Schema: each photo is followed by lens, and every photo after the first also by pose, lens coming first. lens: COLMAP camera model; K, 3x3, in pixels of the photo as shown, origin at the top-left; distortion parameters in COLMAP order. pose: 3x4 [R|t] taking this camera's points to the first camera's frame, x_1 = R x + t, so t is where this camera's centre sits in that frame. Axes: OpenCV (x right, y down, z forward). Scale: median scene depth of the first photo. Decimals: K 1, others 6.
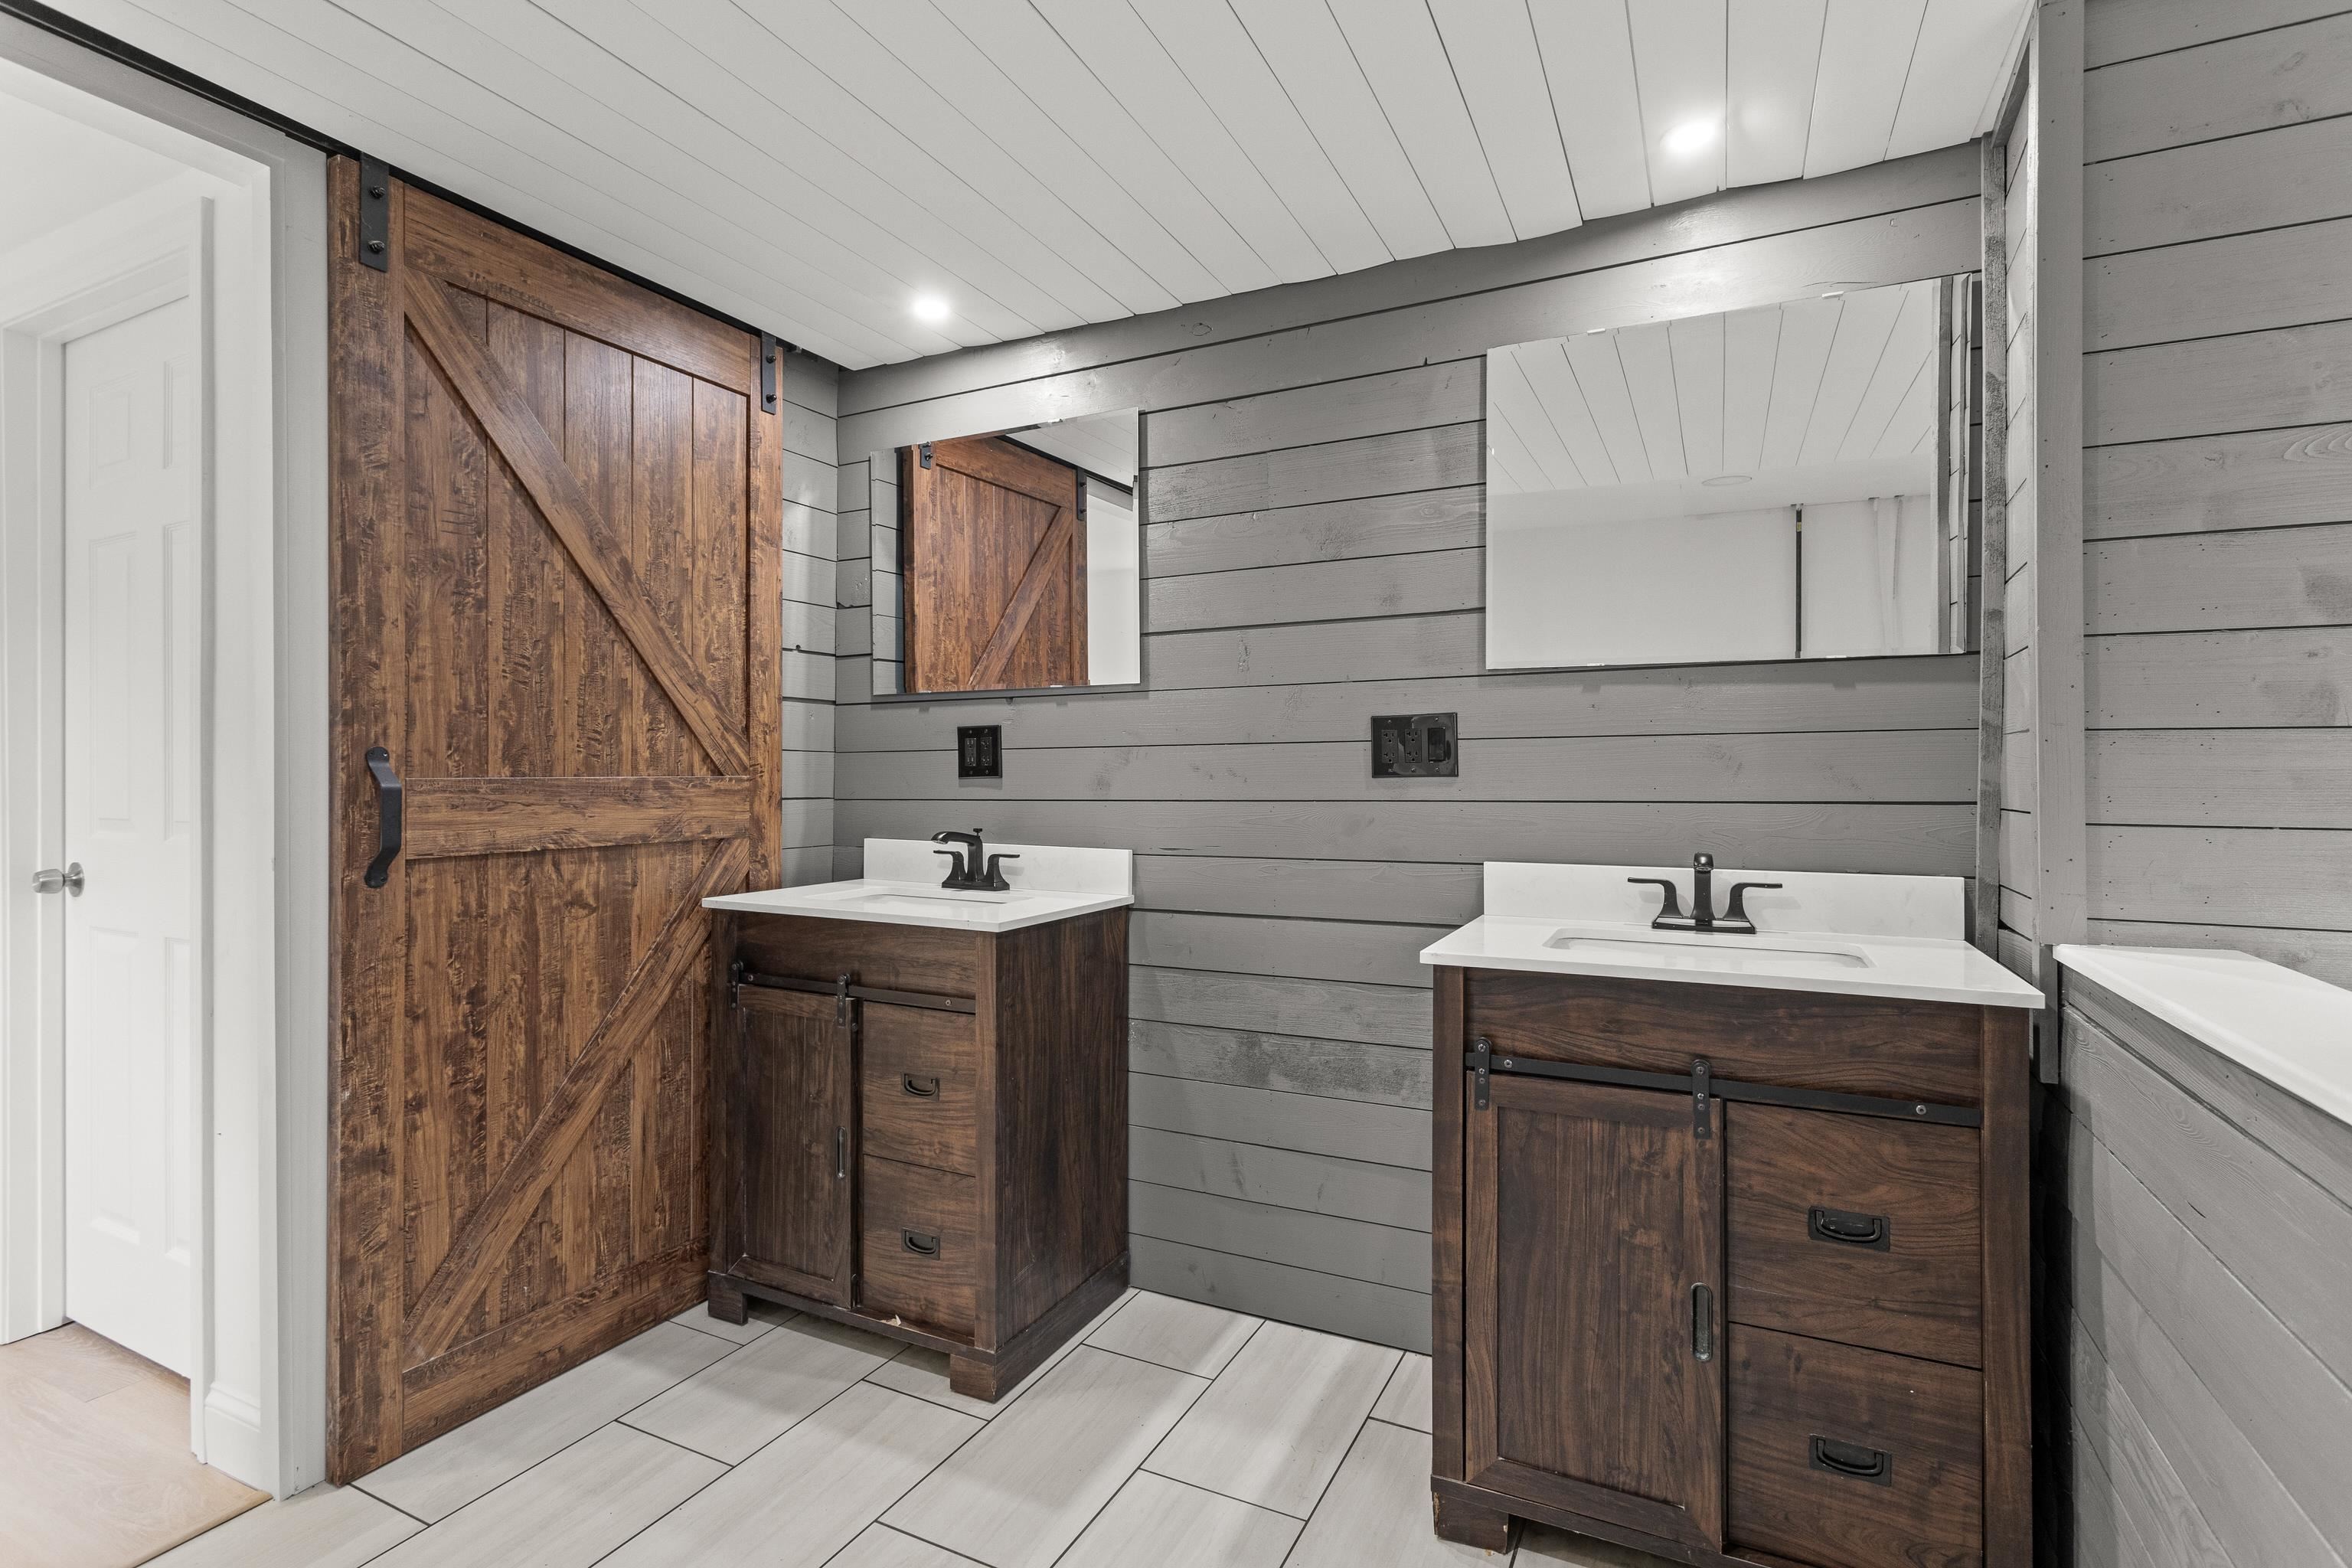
lens RADIAL K [[1124.1, 0, 1171.0], [0, 1124.1, 760.5], [0, 0, 1]] dist [0.000216, 0.000363]
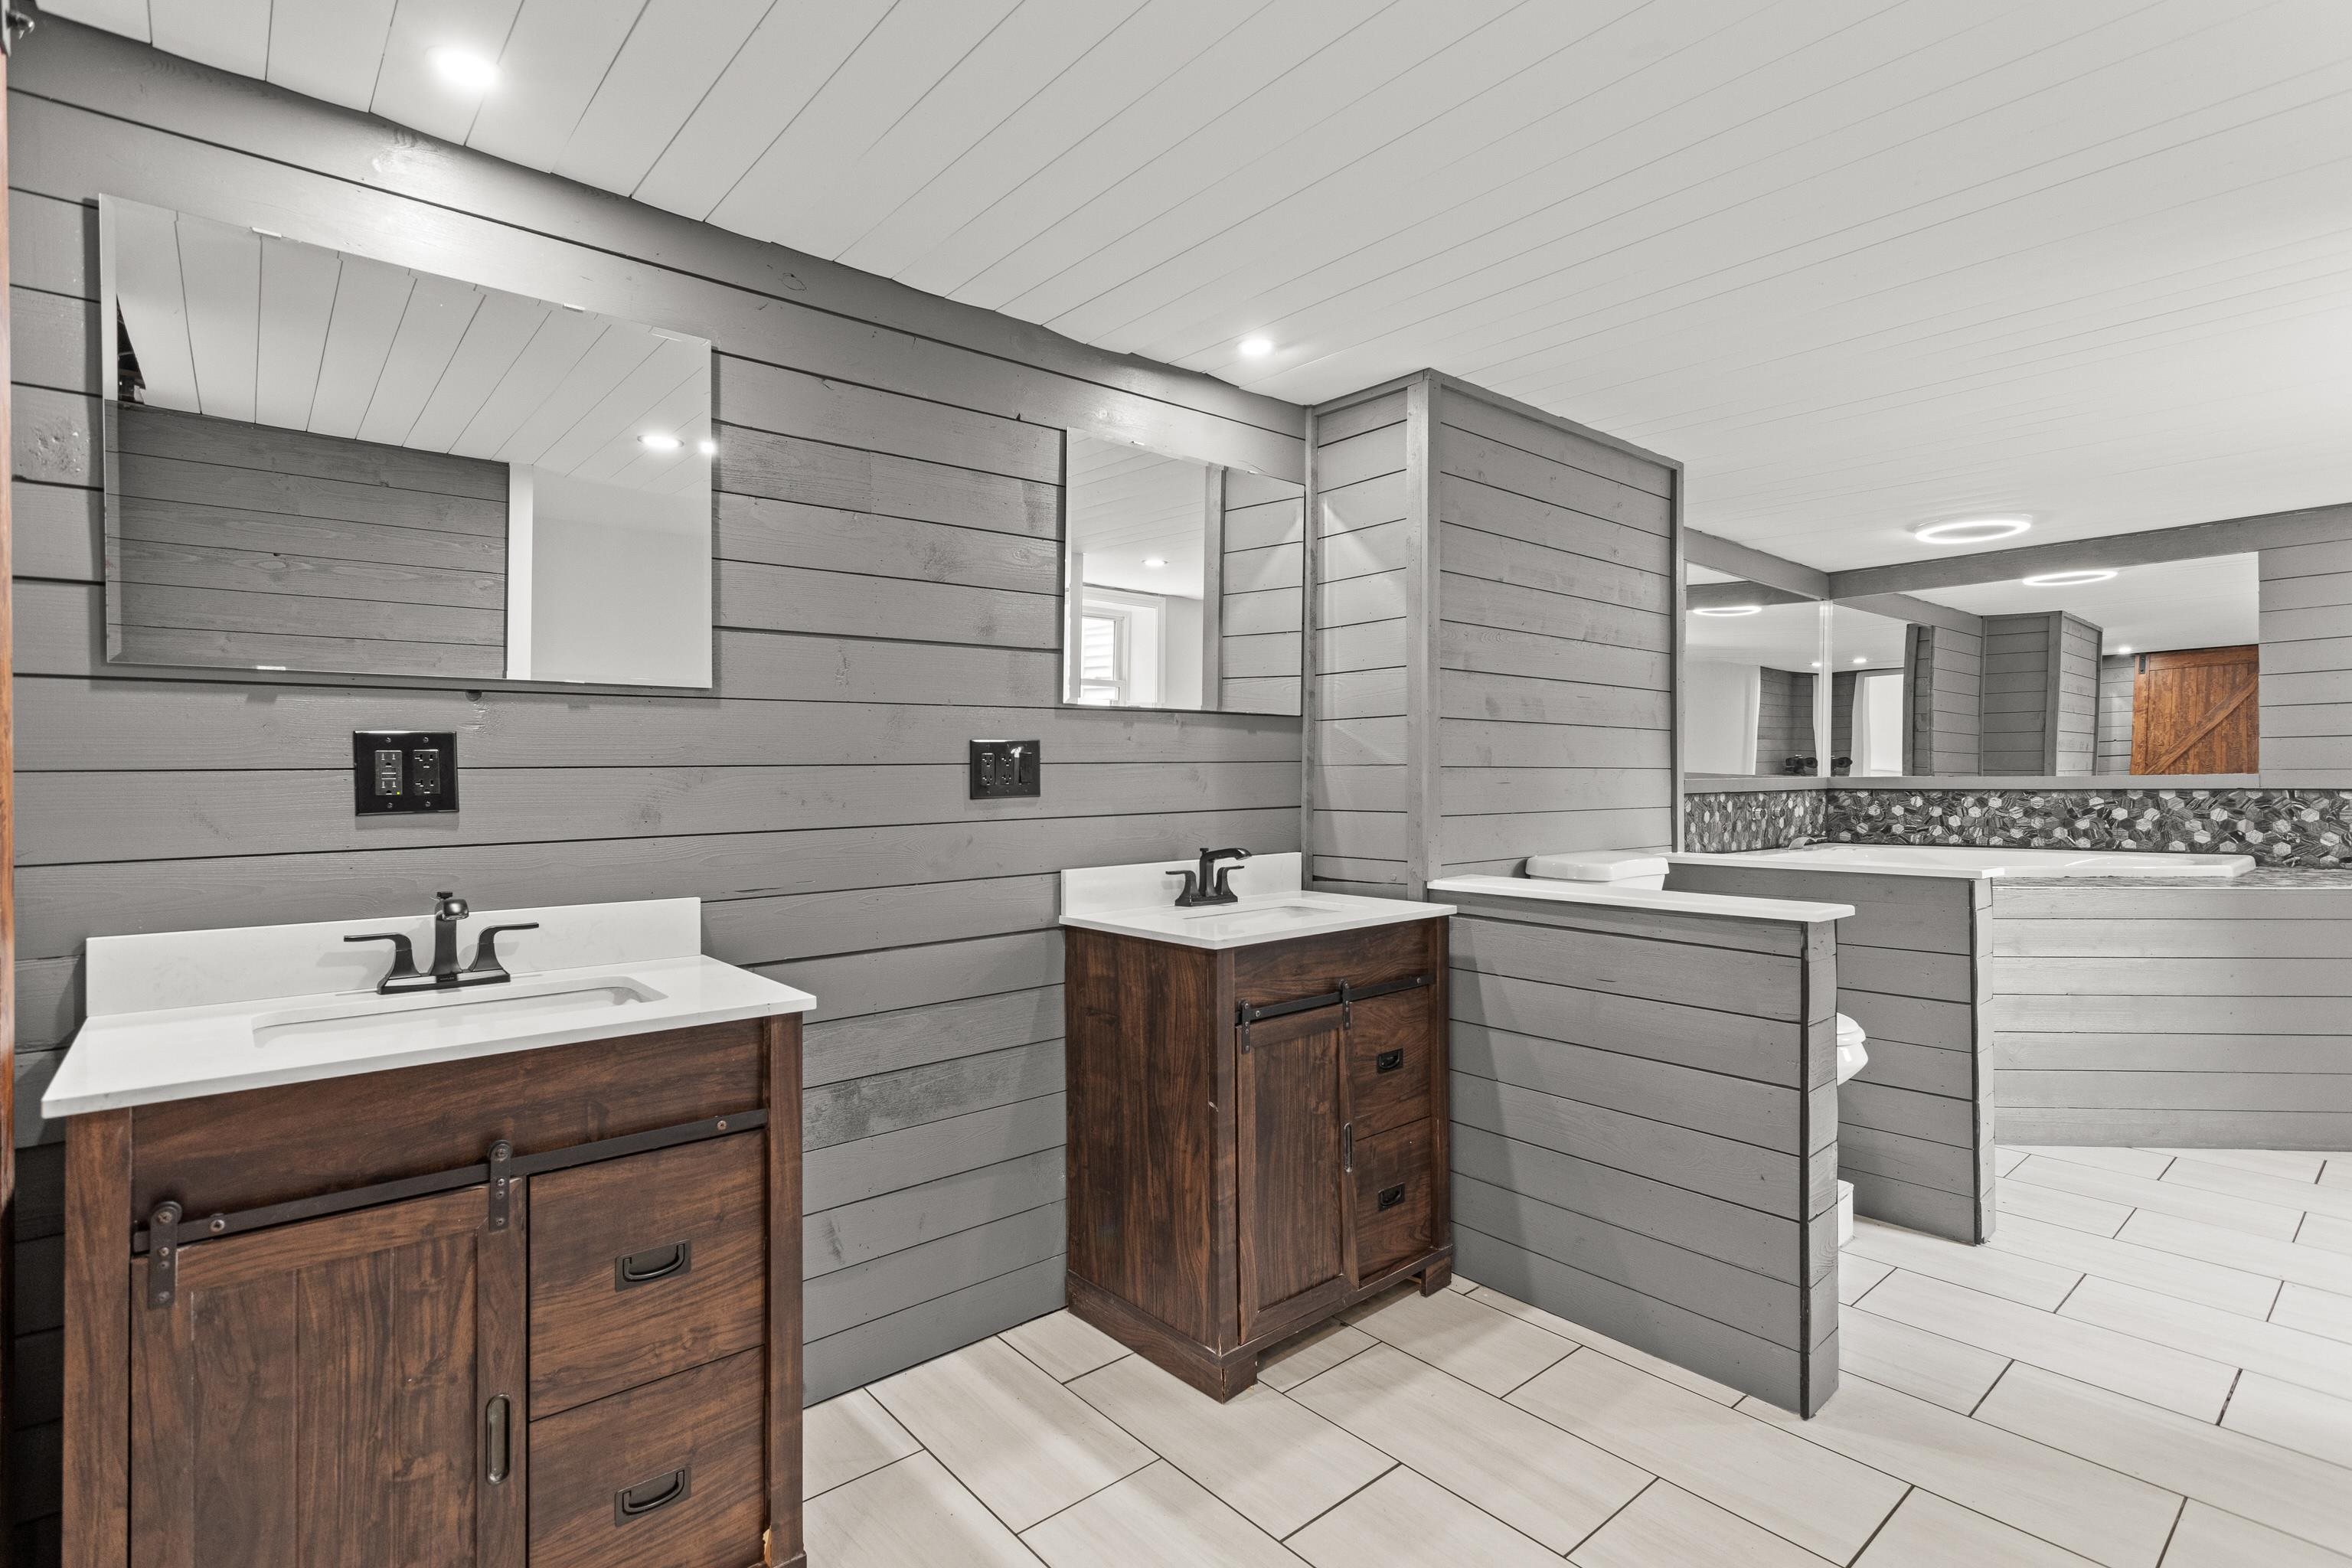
lens RADIAL K [[1121.8, 0, 1187.1], [0, 1121.8, 771.4], [0, 0, 1]] dist [0.000046, 0.000557]
pose [[0.380004, -0.000532, 0.924985, -0.732587], [-0.004089, 0.999989, 0.002255, -0.014302], [-0.924976, -0.004639, 0.379998, 0.441216]]
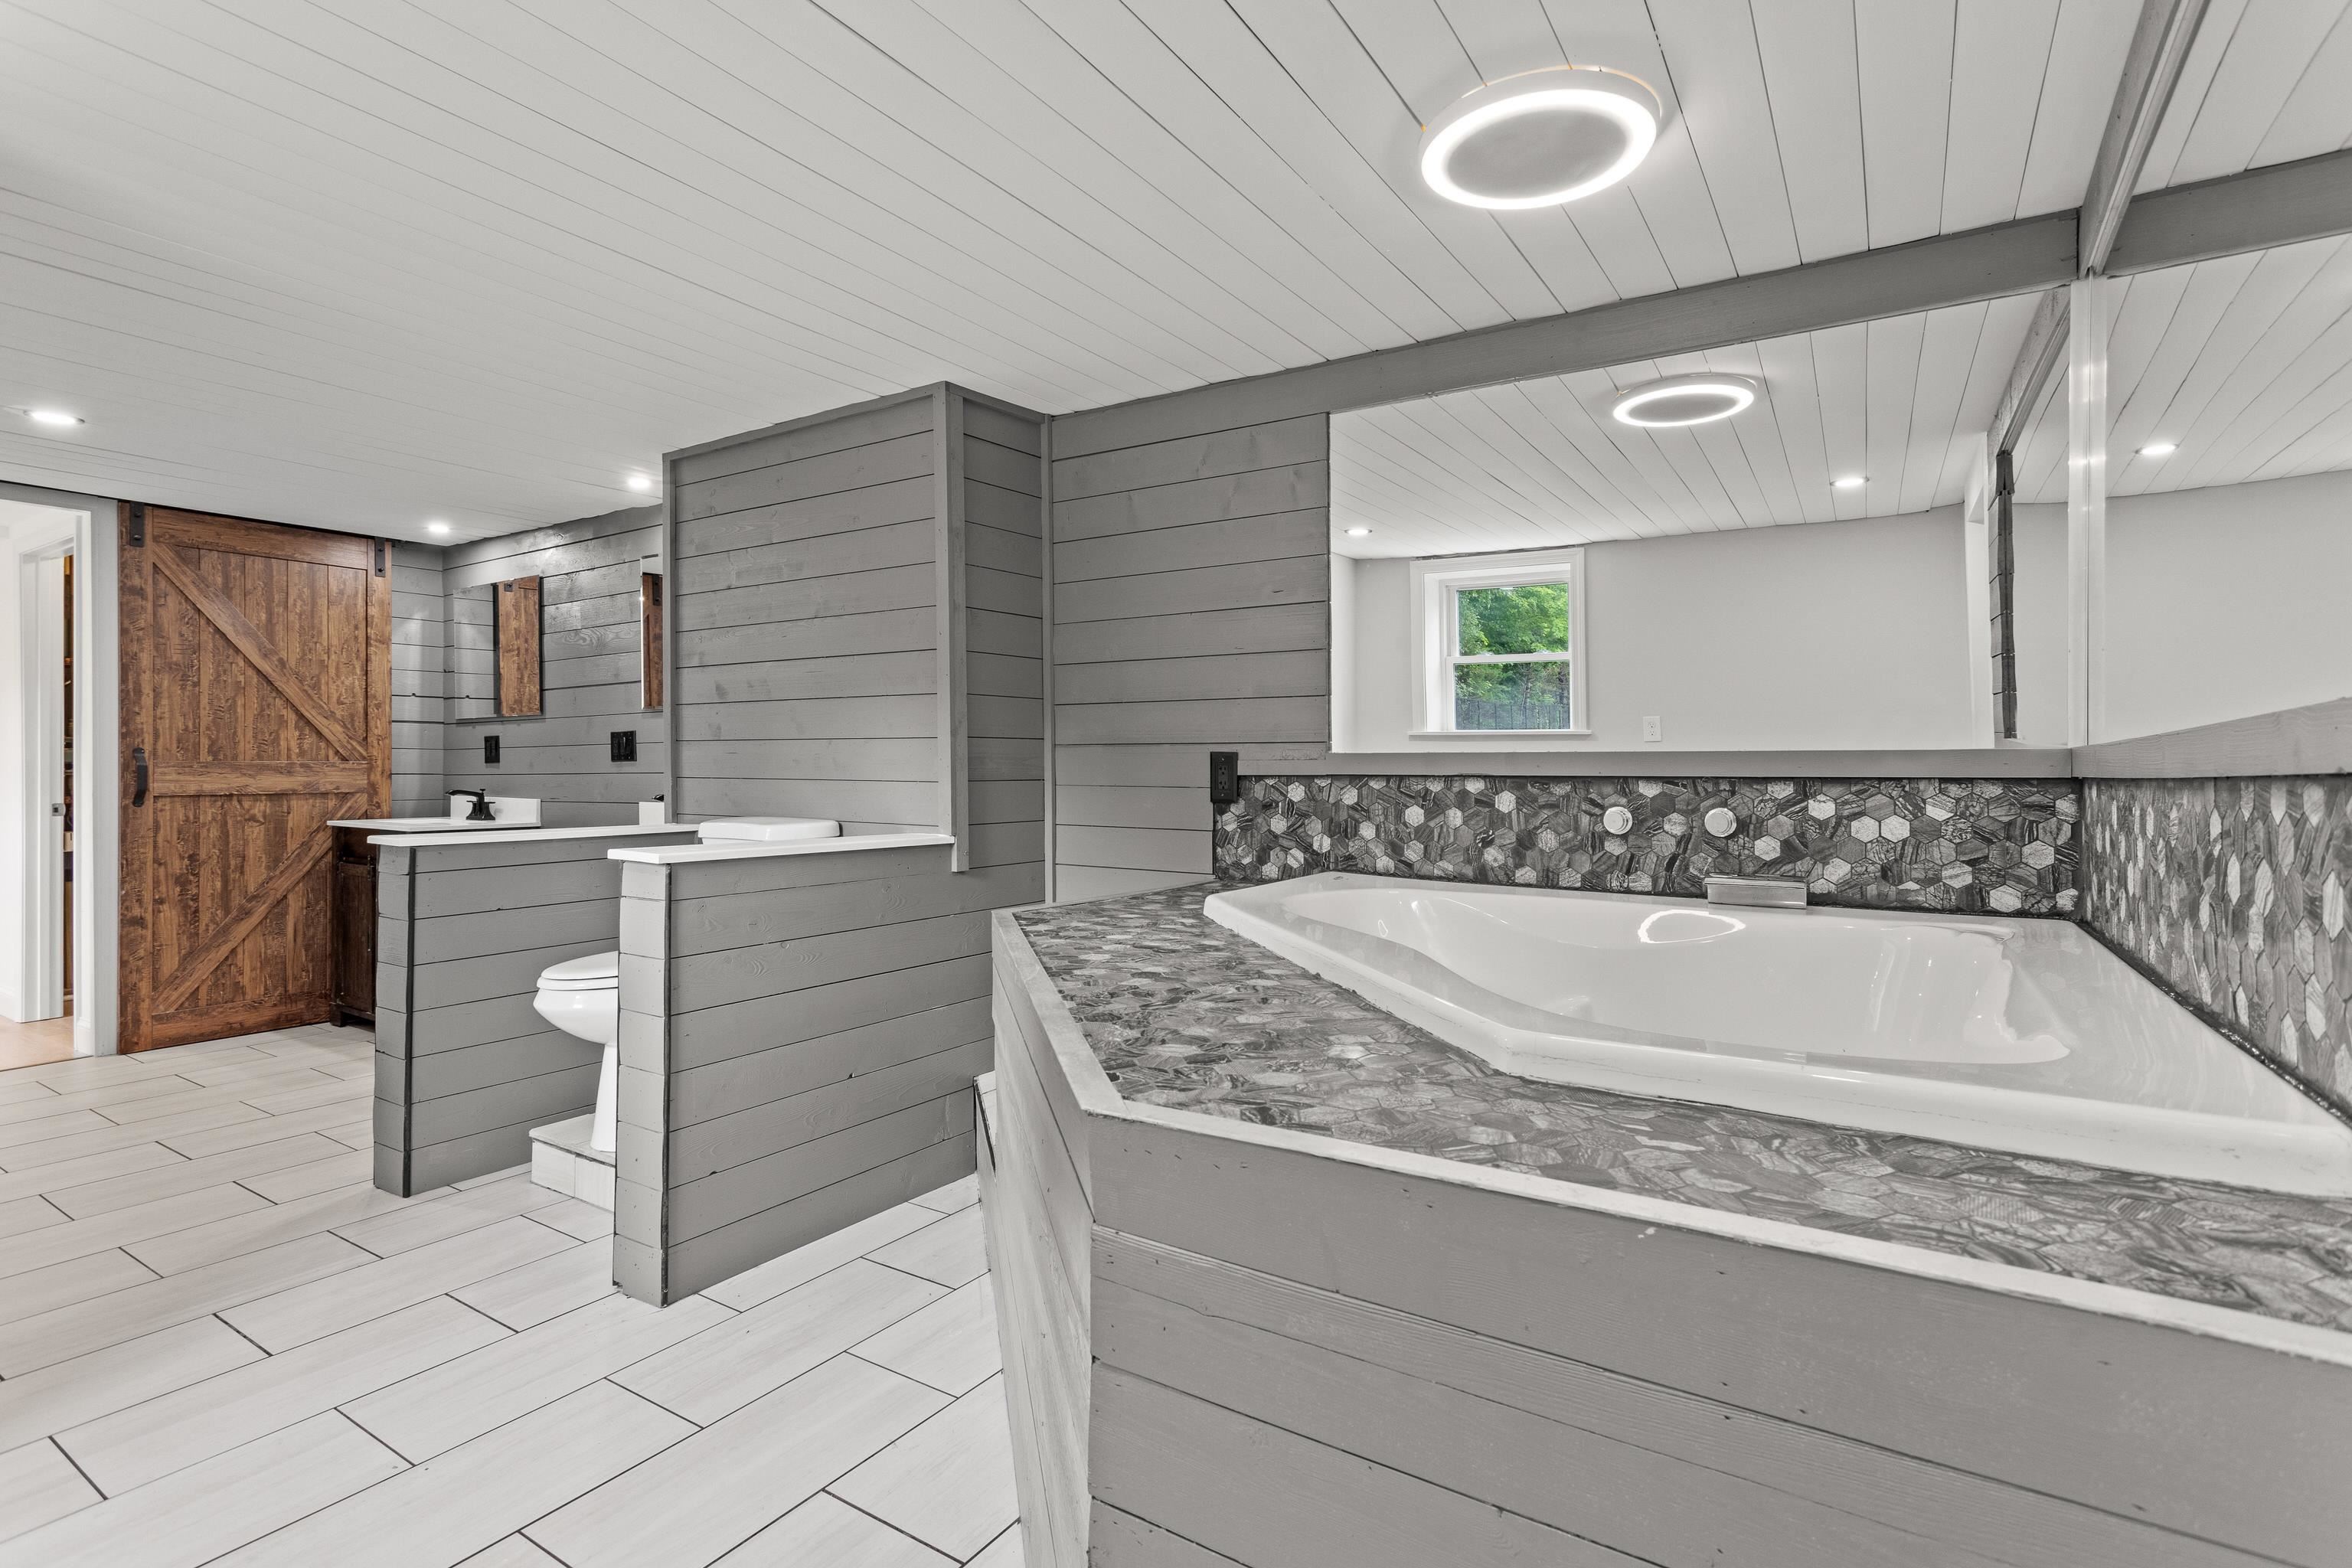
lens RADIAL K [[1124.1, 0, 1173.0], [0, 1124.1, 756.3], [0, 0, 1]] dist [-0.000797, 0.000137]
pose [[0.993820, -0.000027, -0.111000, 1.481700], [-0.000023, 1.000000, -0.000451, 0.006168], [0.111000, 0.000451, 0.993820, -0.955918]]
